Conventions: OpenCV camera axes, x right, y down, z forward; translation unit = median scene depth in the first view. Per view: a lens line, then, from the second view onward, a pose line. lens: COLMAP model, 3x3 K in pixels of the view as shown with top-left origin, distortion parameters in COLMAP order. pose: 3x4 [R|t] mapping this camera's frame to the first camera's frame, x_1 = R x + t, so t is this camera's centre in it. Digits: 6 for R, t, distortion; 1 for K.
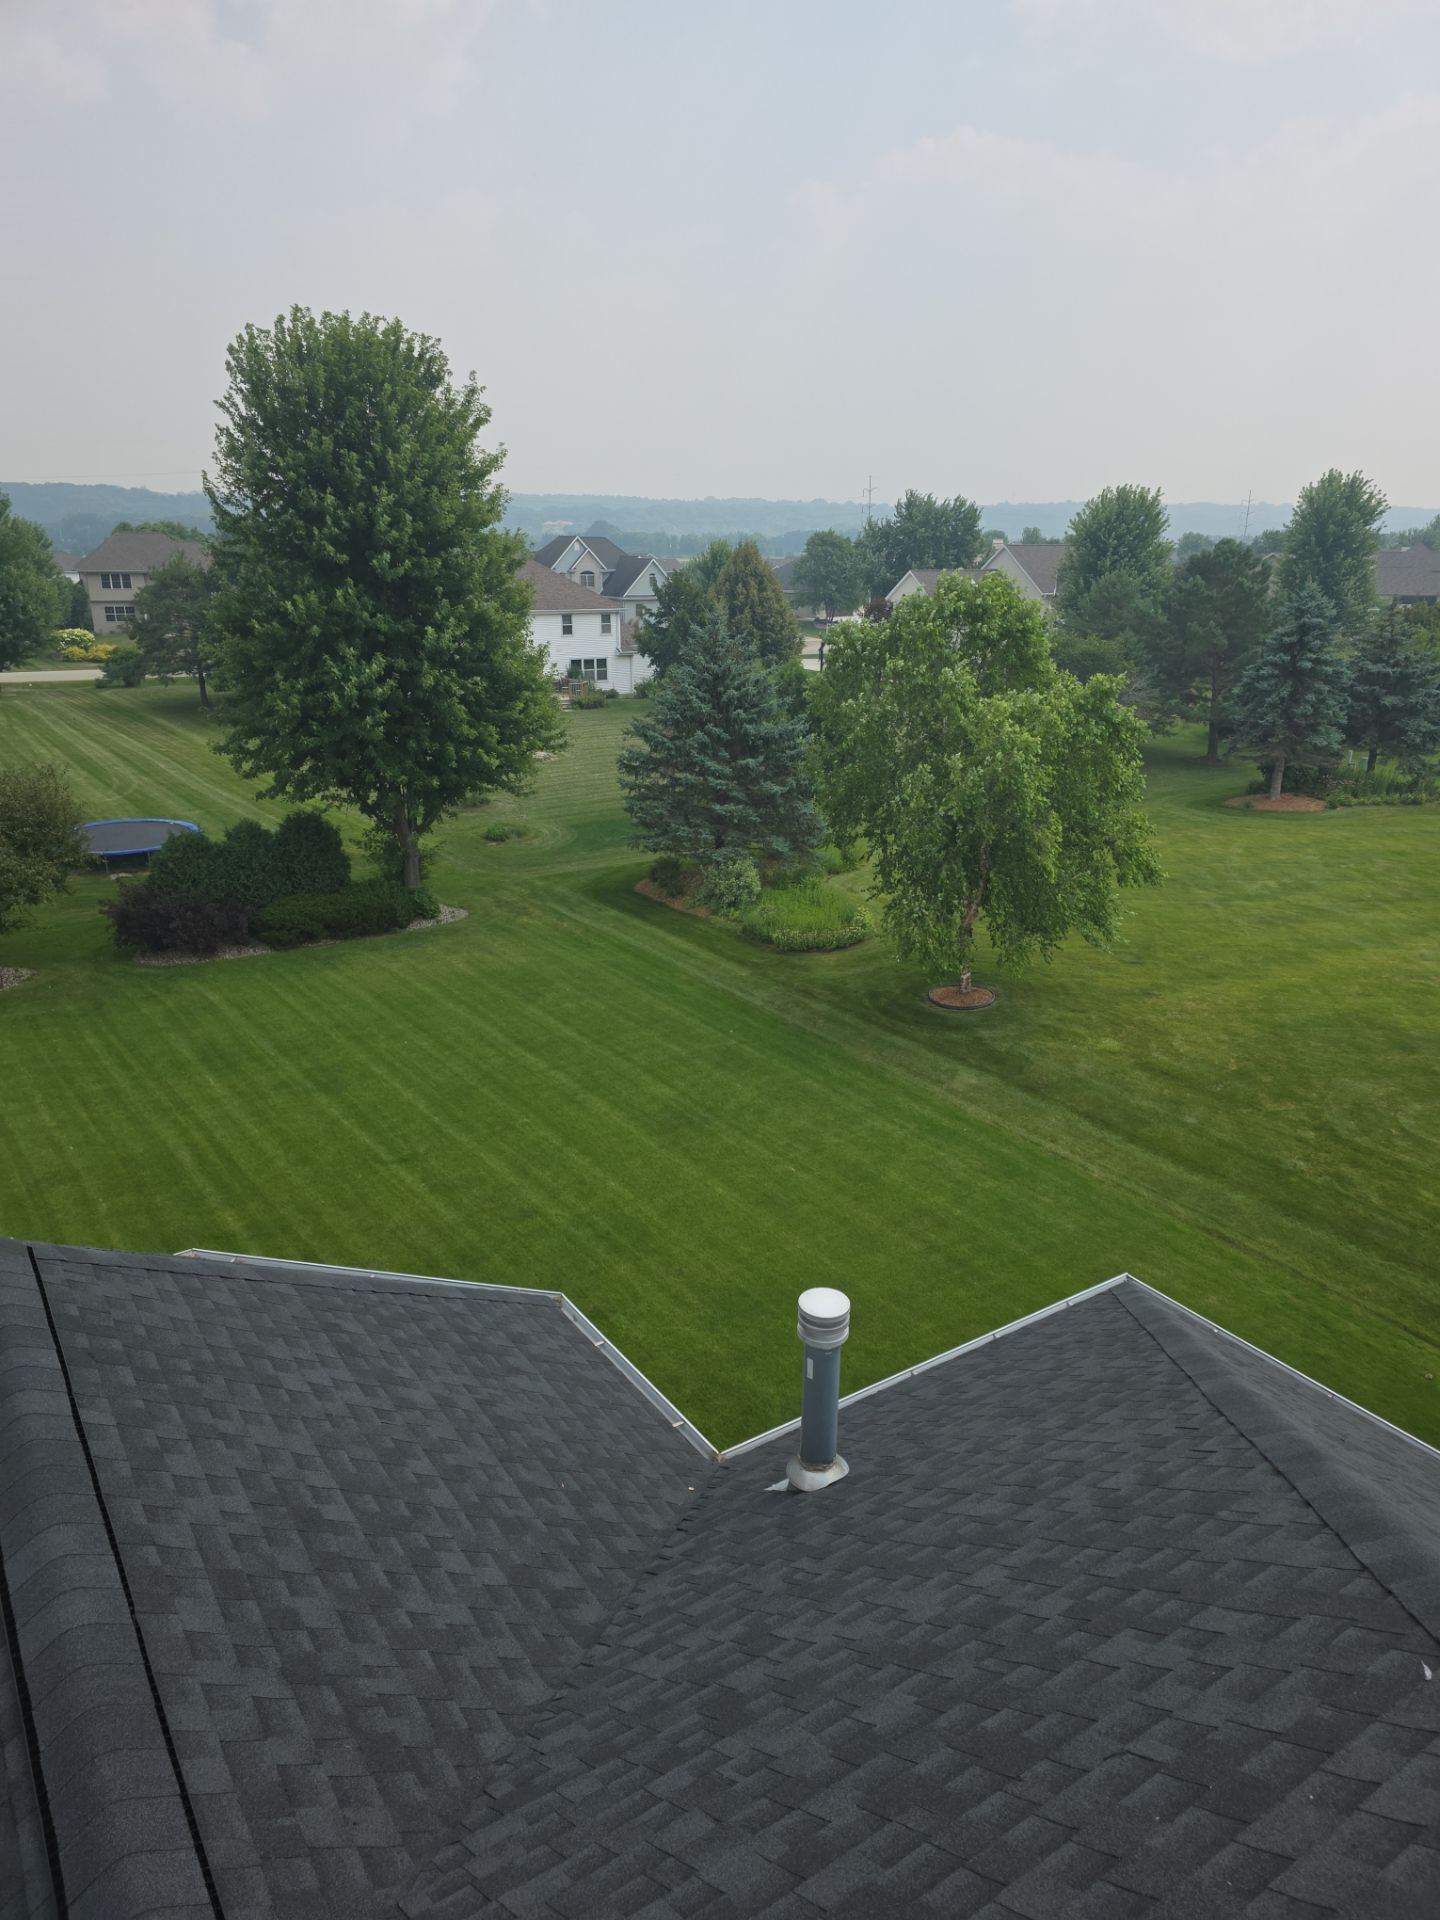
lens RADIAL K [[1280.2, 0, 792.0], [0, 1280.2, 966.3], [0, 0, 1]] dist [0.088430, -0.084854]
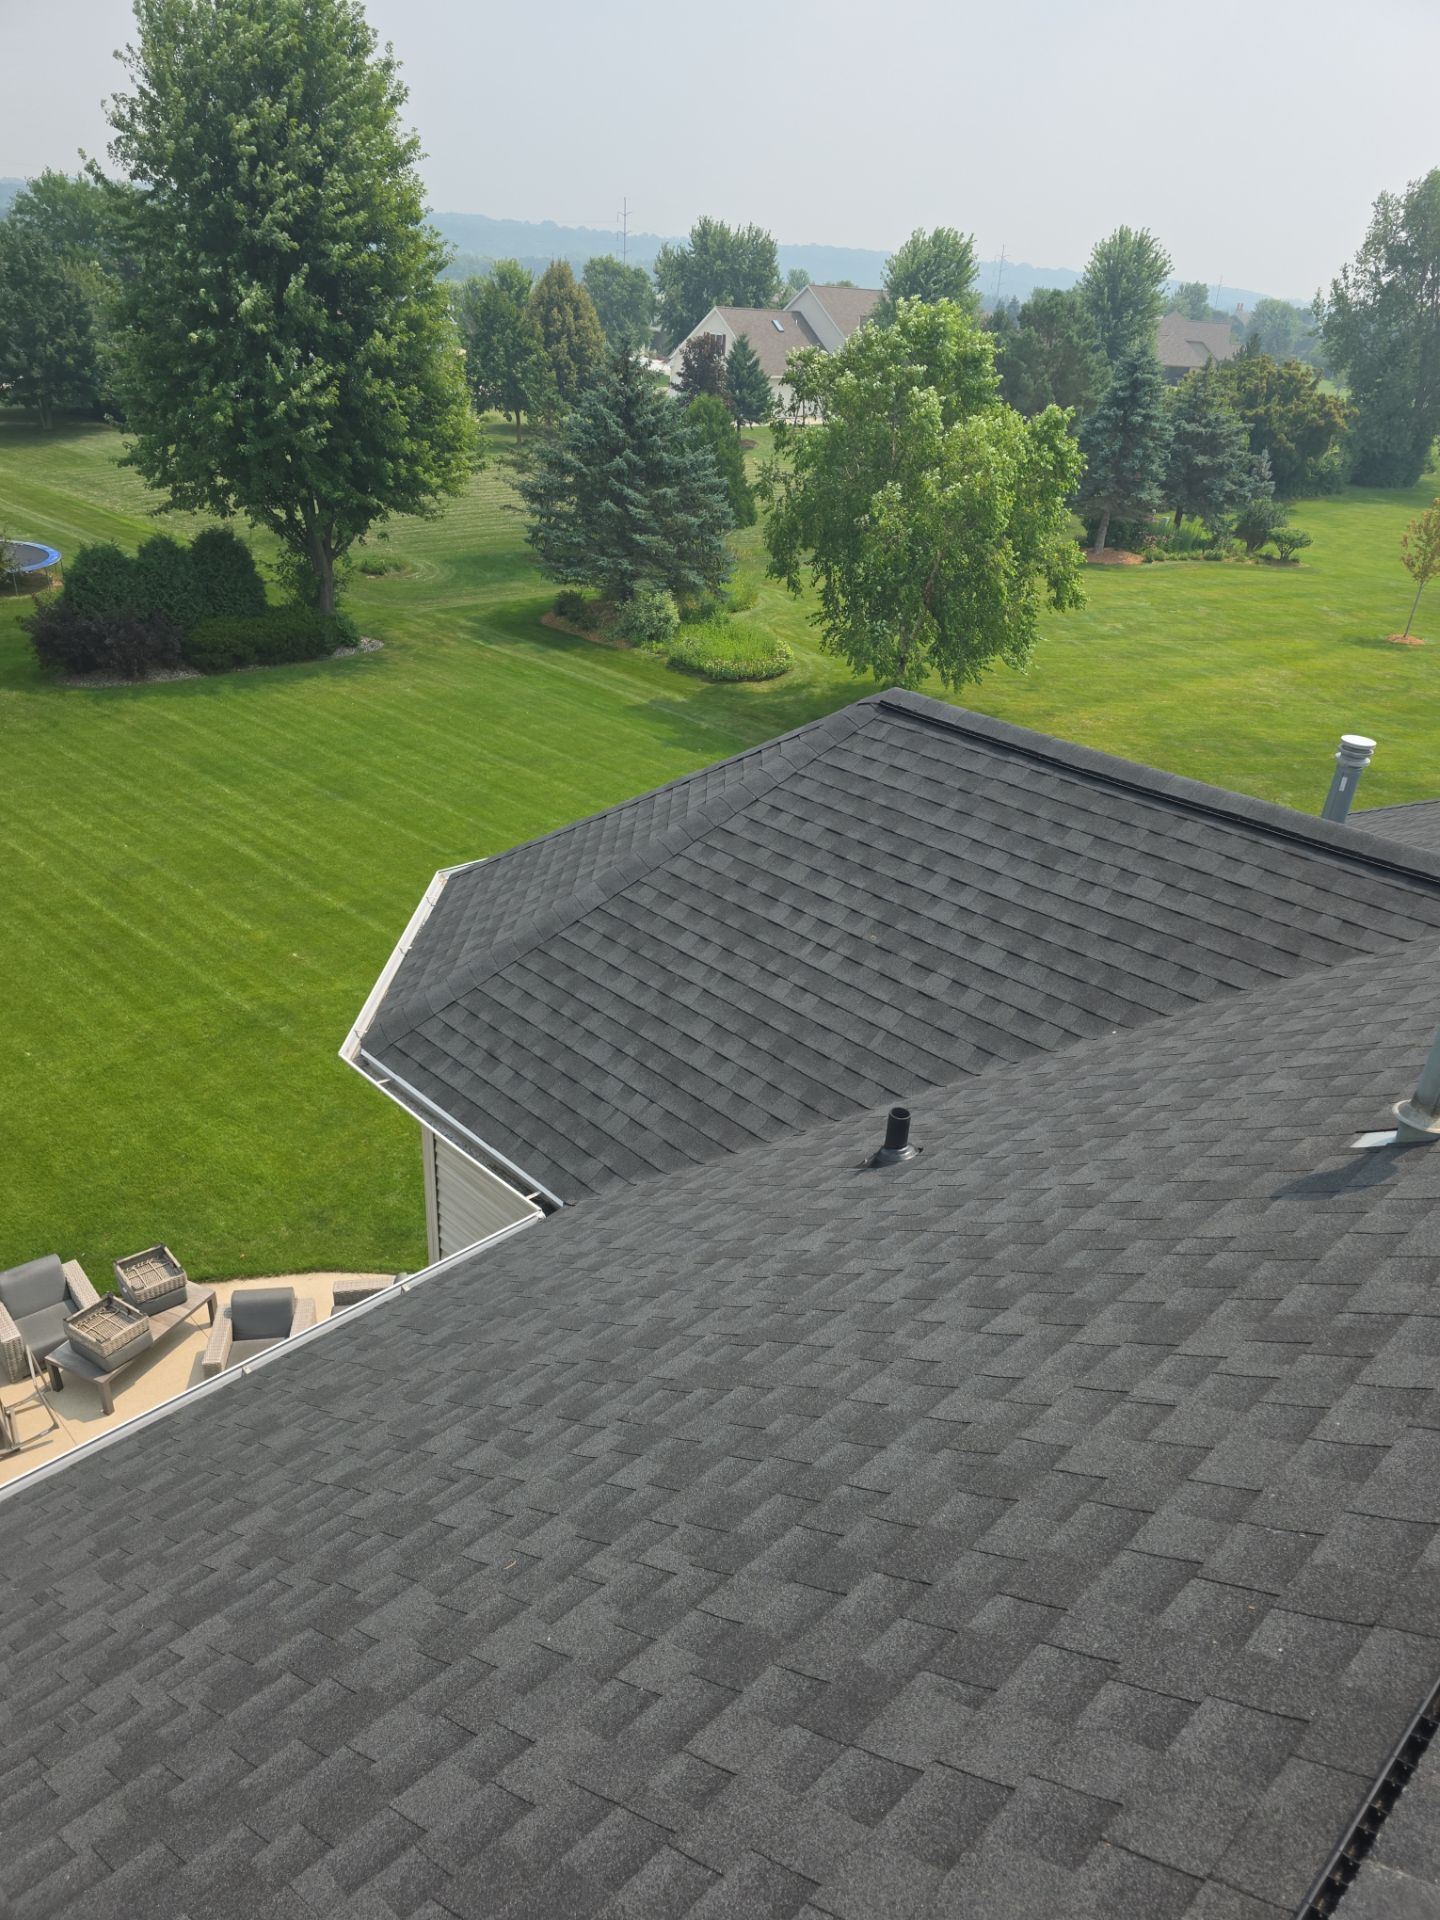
lens RADIAL K [[1280.2, 0, 792.0], [0, 1280.2, 966.3], [0, 0, 1]] dist [0.088430, -0.084854]
pose [[0.979781, -0.042533, 0.195502, -0.154807], [0.009562, 0.985981, 0.166586, 0.042592], [-0.199847, -0.161348, 0.966451, -0.073651]]
